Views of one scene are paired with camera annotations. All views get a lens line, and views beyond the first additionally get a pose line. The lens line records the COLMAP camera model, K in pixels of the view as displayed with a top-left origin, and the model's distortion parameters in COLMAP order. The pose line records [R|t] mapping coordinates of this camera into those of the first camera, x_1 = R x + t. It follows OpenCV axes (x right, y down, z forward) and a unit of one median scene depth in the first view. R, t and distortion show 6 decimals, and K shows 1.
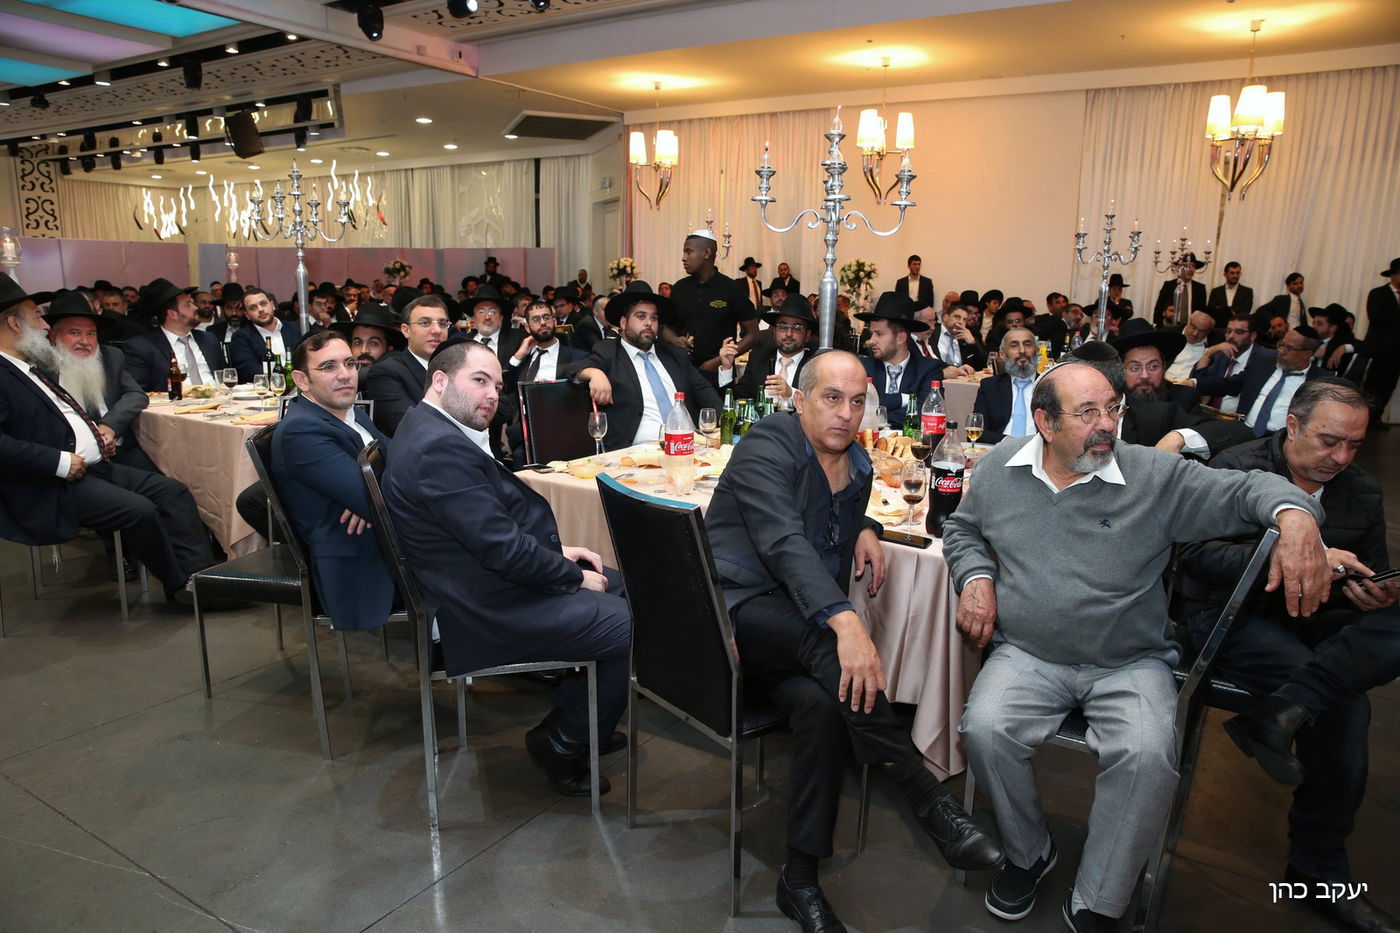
lens RADIAL K [[946.6, 0, 691.7], [0, 946.6, 461.0], [0, 0, 1]] dist [-0.005761, 0.011729]
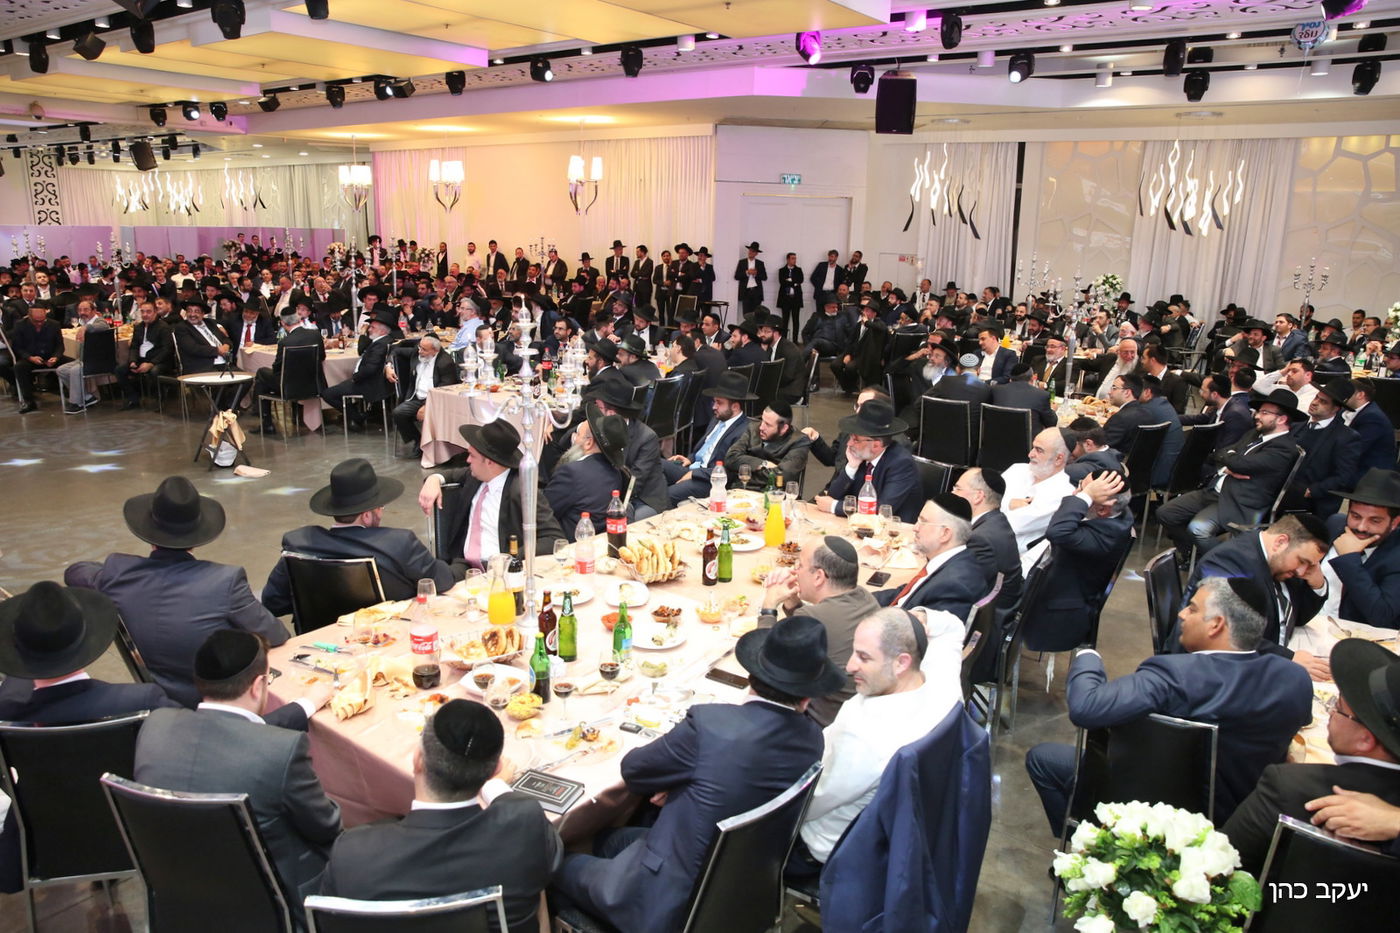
lens RADIAL K [[984.6, 0, 714.7], [0, 984.6, 462.3], [0, 0, 1]] dist [-0.066401, 0.023374]
pose [[0.999352, 0.023405, -0.027340, 0.391155], [-0.022383, 0.999060, 0.037113, 0.063378], [0.028183, -0.036477, 0.998937, -0.434920]]
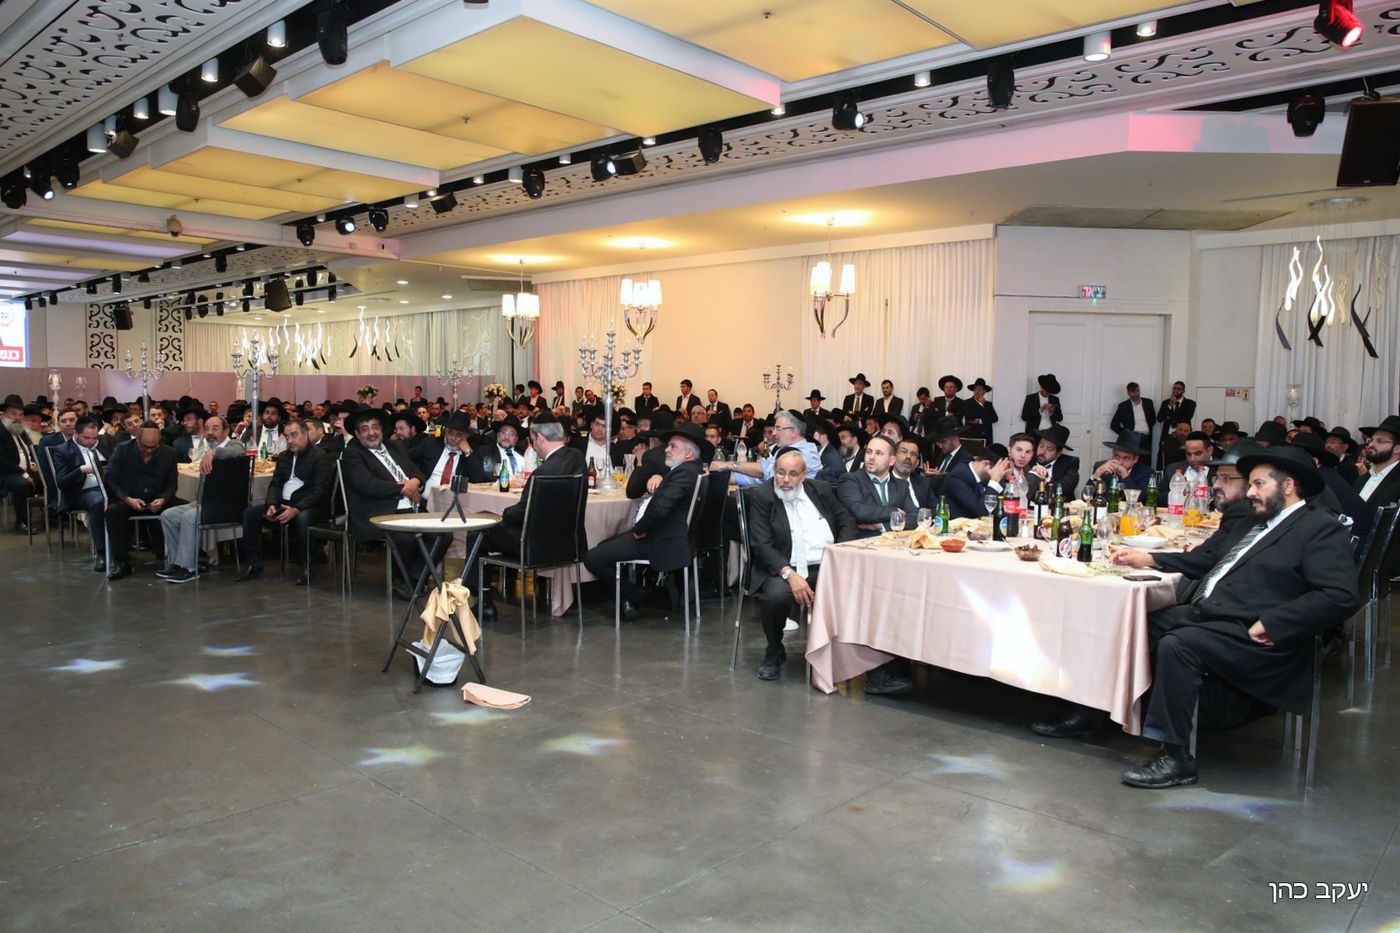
lens RADIAL K [[984.6, 0, 687.3], [0, 984.6, 459.8], [0, 0, 1]] dist [-0.066401, 0.023374]
pose [[0.990555, 0.016089, -0.136169, 0.243100], [-0.035082, 0.989775, -0.138254, 0.059270], [0.132552, 0.141725, 0.980991, -0.227351]]
